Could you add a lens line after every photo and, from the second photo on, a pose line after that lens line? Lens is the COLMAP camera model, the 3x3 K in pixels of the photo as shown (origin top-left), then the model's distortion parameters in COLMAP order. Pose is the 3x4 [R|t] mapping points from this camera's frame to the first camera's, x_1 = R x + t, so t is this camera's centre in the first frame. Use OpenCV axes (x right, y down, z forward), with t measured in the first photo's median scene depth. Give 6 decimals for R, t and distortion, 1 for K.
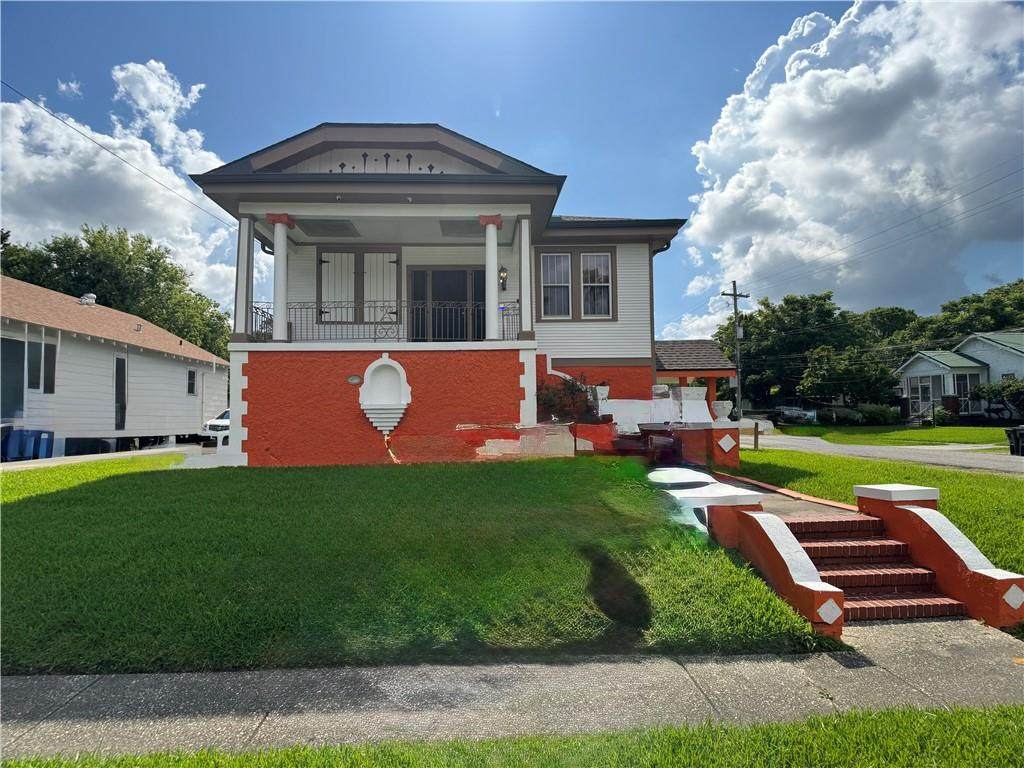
lens RADIAL K [[509.0, 0, 502.3], [0, 509.0, 388.6], [0, 0, 1]] dist [-0.025470, 0.001528]
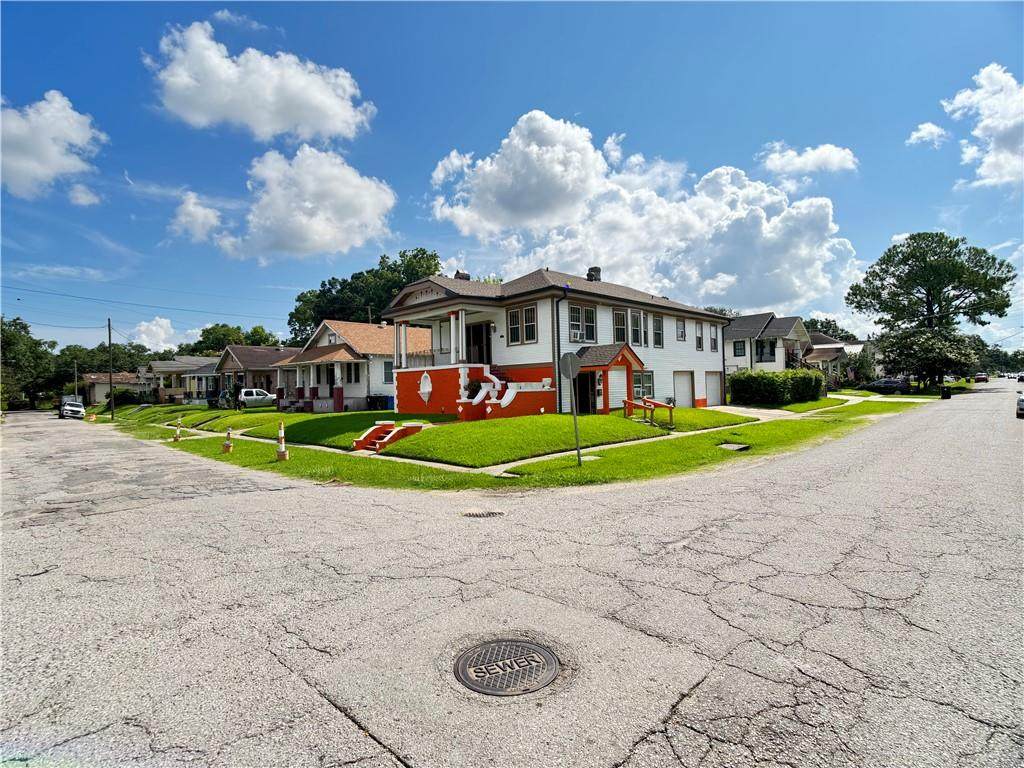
lens RADIAL K [[509.7, 0, 512.0], [0, 509.7, 384.0], [0, 0, 1]] dist [-0.026004, -0.000422]
pose [[0.688567, -0.013169, -0.725054, 1.929383], [0.062548, 0.997188, 0.041288, -0.083052], [0.722471, -0.073780, 0.687454, -0.476024]]
